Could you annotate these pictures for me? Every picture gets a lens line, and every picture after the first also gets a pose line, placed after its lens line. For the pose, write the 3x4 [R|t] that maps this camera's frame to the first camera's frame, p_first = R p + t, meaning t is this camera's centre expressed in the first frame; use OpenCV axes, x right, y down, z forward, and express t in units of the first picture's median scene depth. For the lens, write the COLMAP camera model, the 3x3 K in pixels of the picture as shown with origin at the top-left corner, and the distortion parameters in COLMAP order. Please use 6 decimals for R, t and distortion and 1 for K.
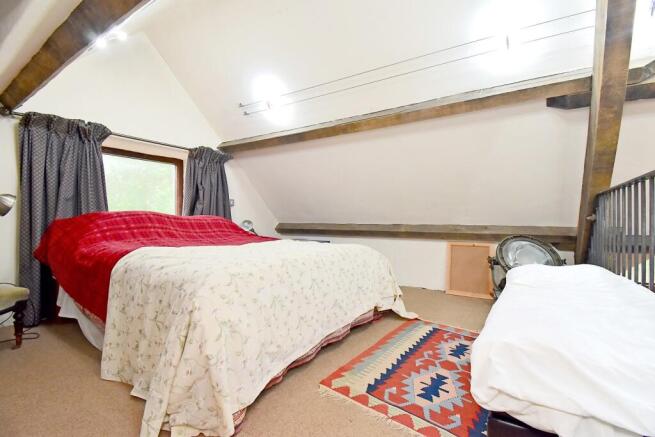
lens RADIAL K [[293.1, 0, 329.2], [0, 293.1, 220.1], [0, 0, 1]] dist [0.003348, -0.011599]
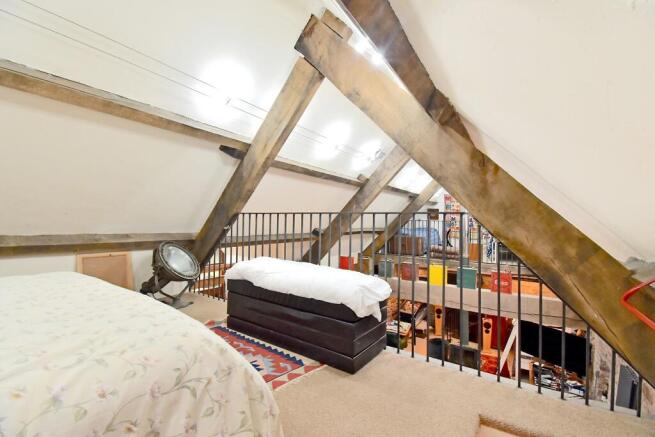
lens RADIAL K [[293.1, 0, 329.2], [0, 293.1, 220.1], [0, 0, 1]] dist [0.003348, -0.011599]
pose [[0.017113, 0.012972, 0.999769, -0.572881], [-0.015147, 0.999804, -0.012713, -0.033414], [-0.999739, -0.014926, 0.017306, 0.384083]]
